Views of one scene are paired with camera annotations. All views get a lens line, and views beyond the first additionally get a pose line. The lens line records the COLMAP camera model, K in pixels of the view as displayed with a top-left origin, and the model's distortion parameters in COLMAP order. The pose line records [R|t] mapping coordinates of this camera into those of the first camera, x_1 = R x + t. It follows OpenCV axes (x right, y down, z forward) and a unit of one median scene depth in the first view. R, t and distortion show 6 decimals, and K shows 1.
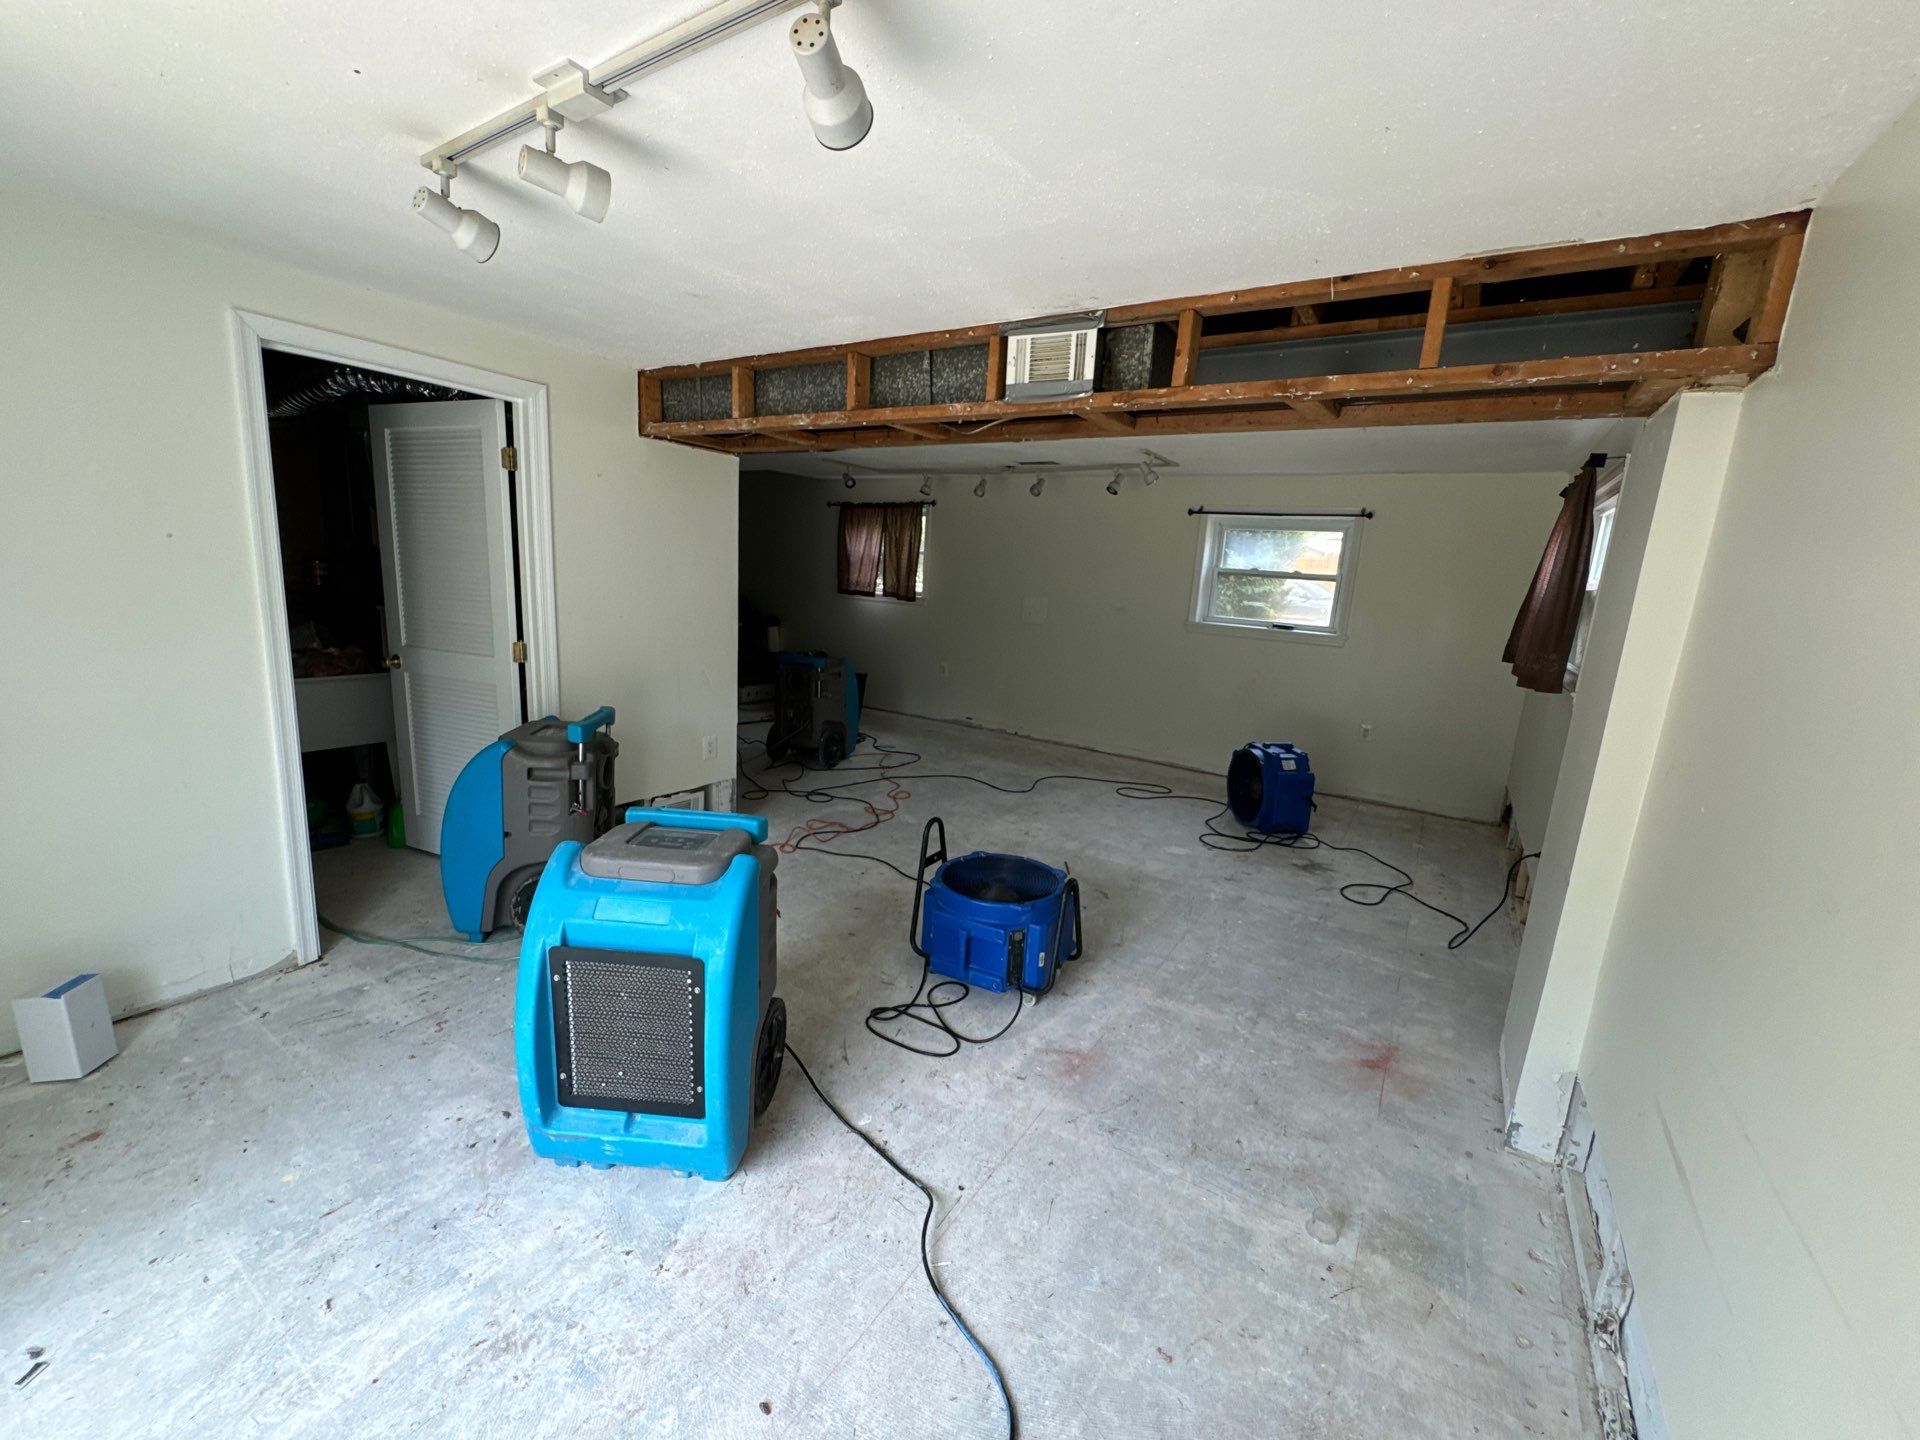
lens RADIAL K [[773.8, 0, 961.4], [0, 773.8, 714.4], [0, 0, 1]] dist [-0.002024, 0.000189]
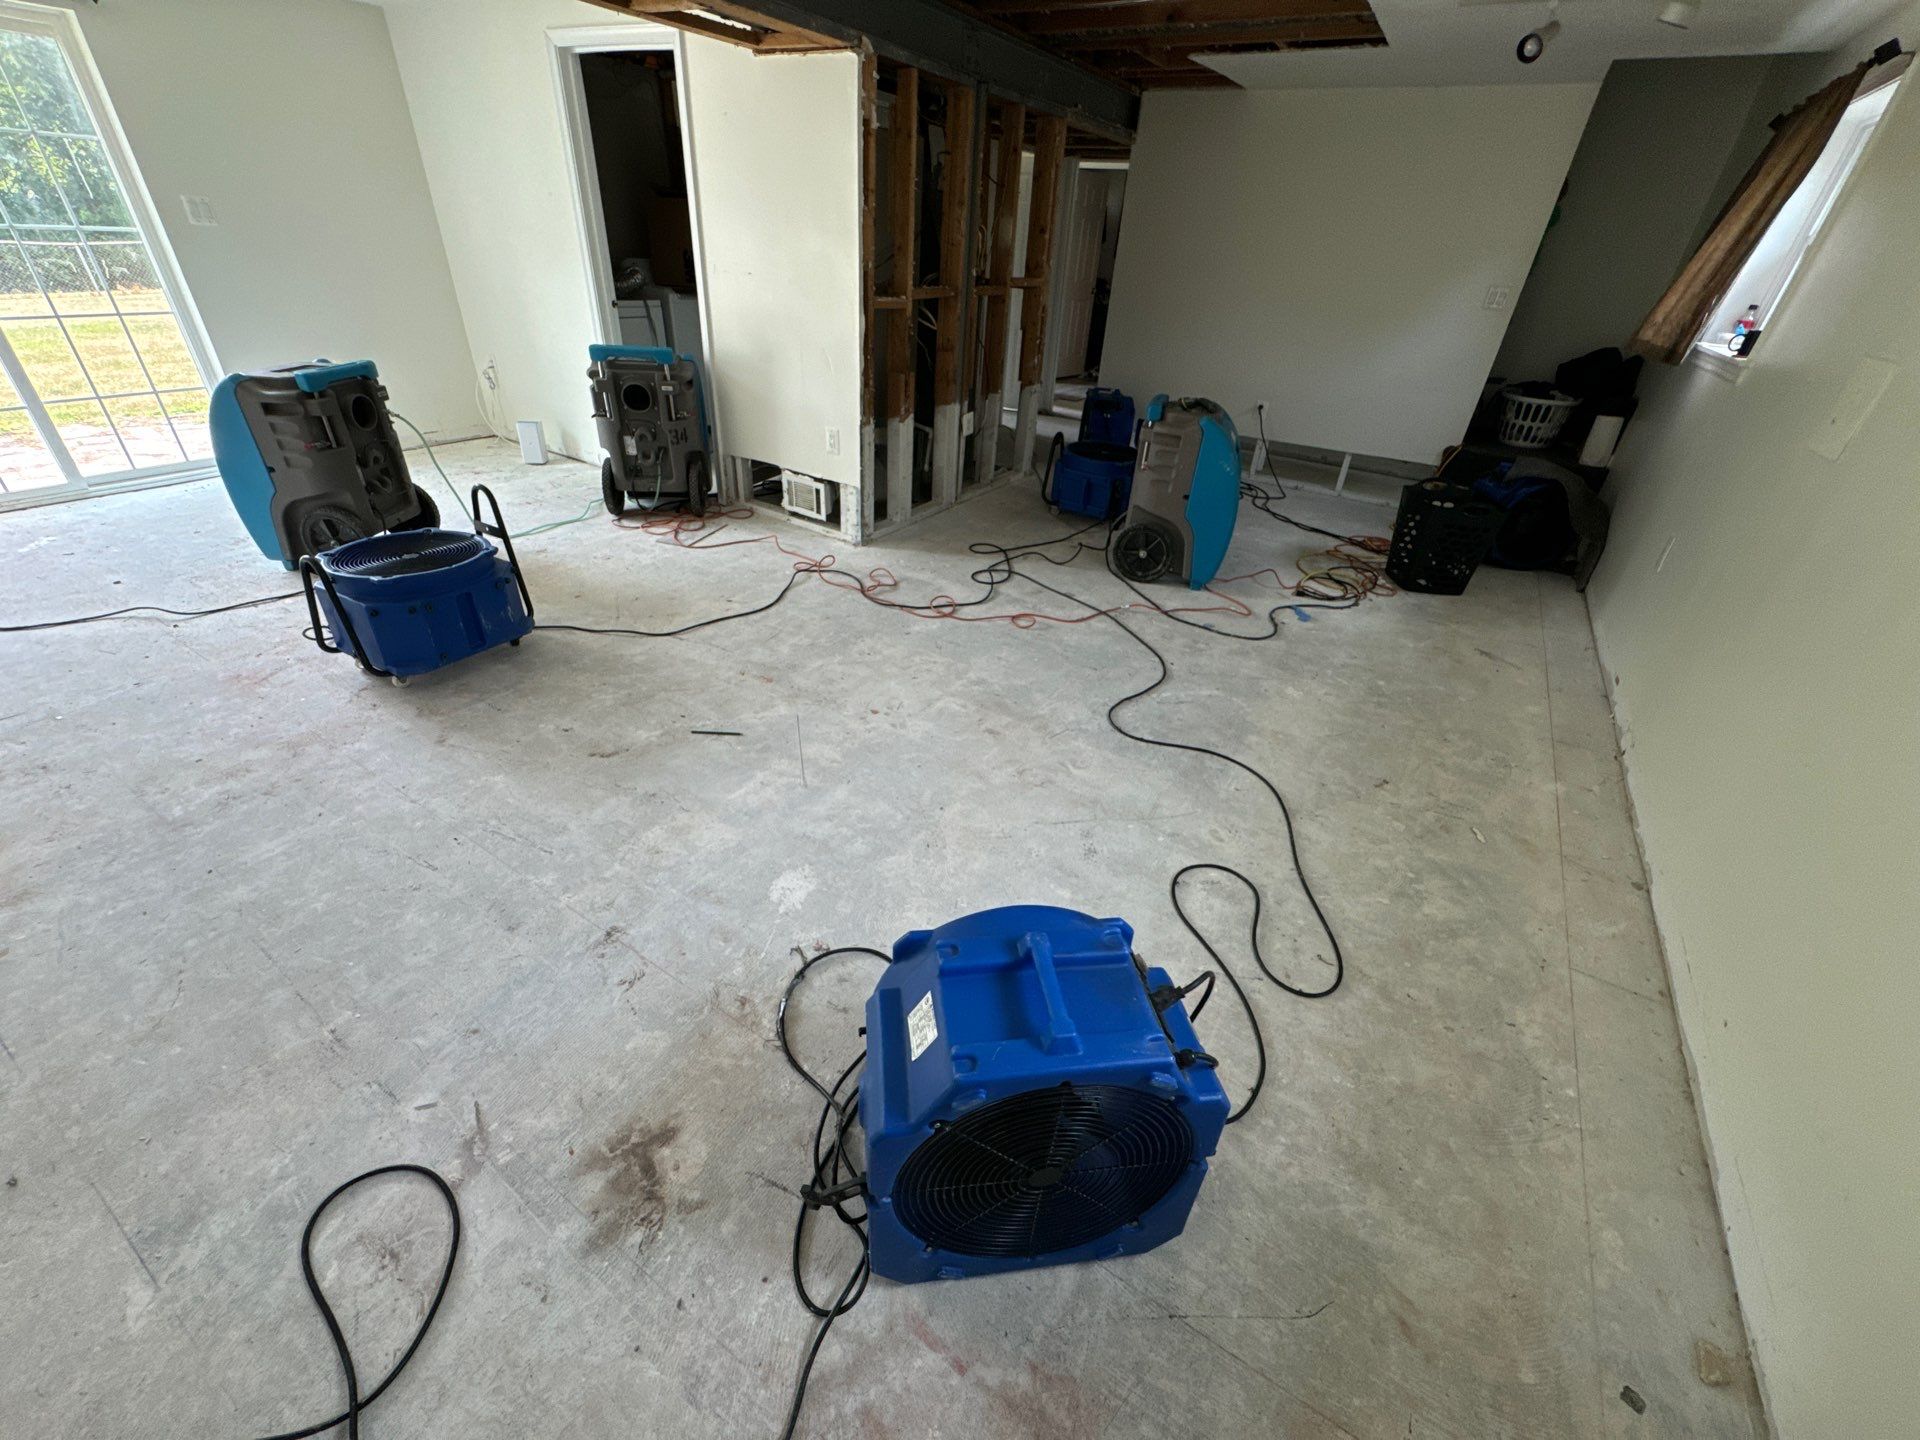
lens RADIAL K [[773.8, 0, 961.4], [0, 773.8, 714.4], [0, 0, 1]] dist [-0.002024, 0.000189]
pose [[0.006414, 0.473777, -0.880621, 1.344326], [-0.246918, 0.854121, 0.457722, -0.289056], [0.969015, 0.214505, 0.122462, 2.209088]]
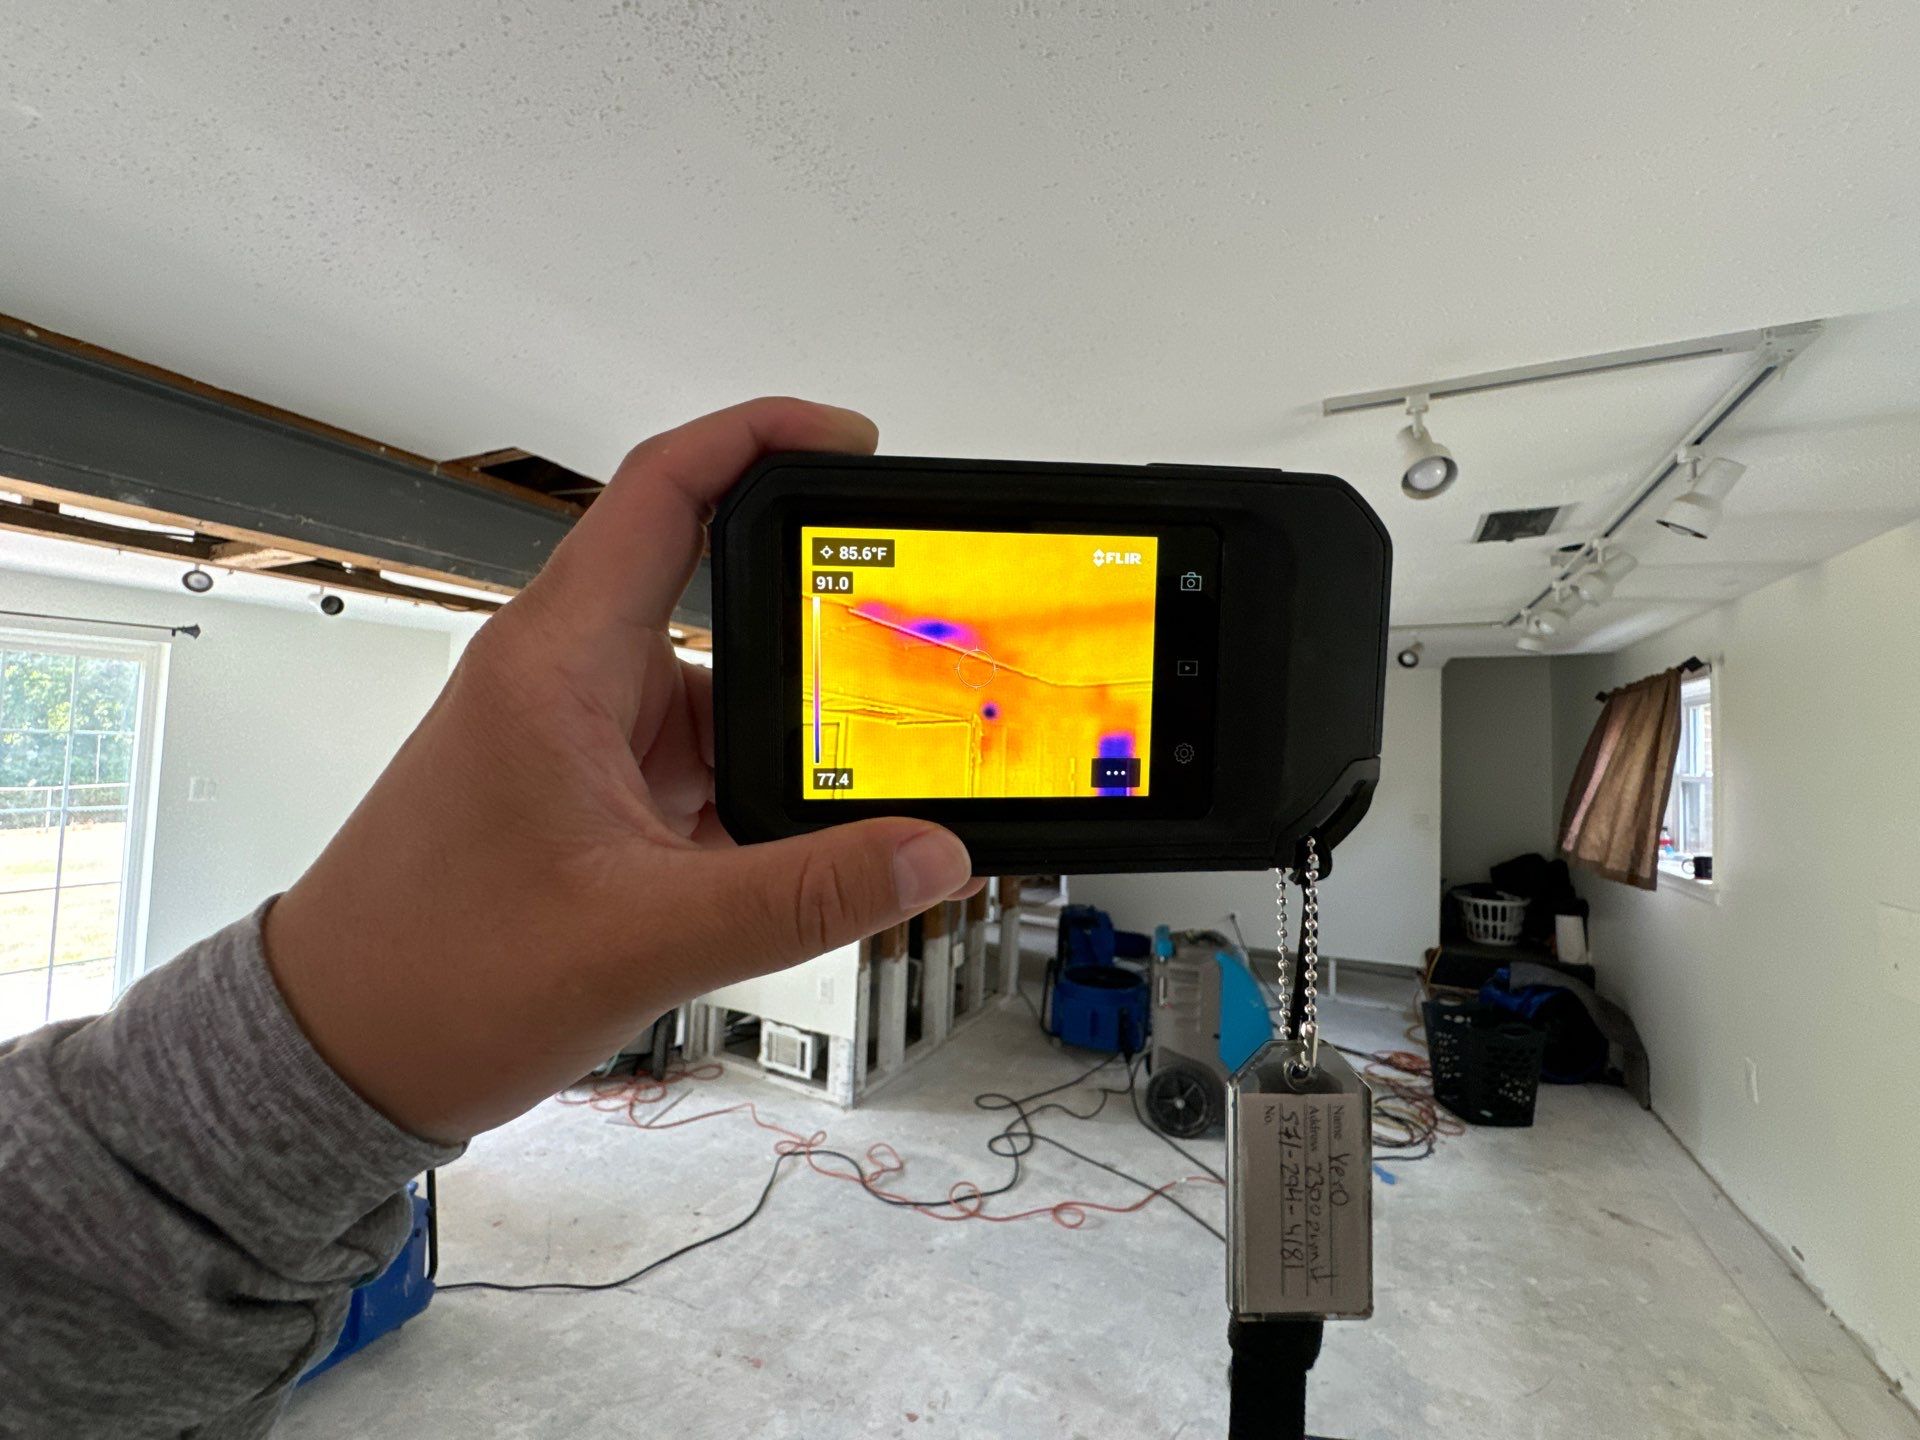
lens RADIAL K [[773.8, 0, 961.4], [0, 773.8, 714.4], [0, 0, 1]] dist [-0.002024, 0.000189]
pose [[0.094943, -0.110838, -0.989293, 1.195706], [-0.213698, 0.968345, -0.129000, -0.361670], [0.972275, 0.223658, 0.068251, 2.033084]]
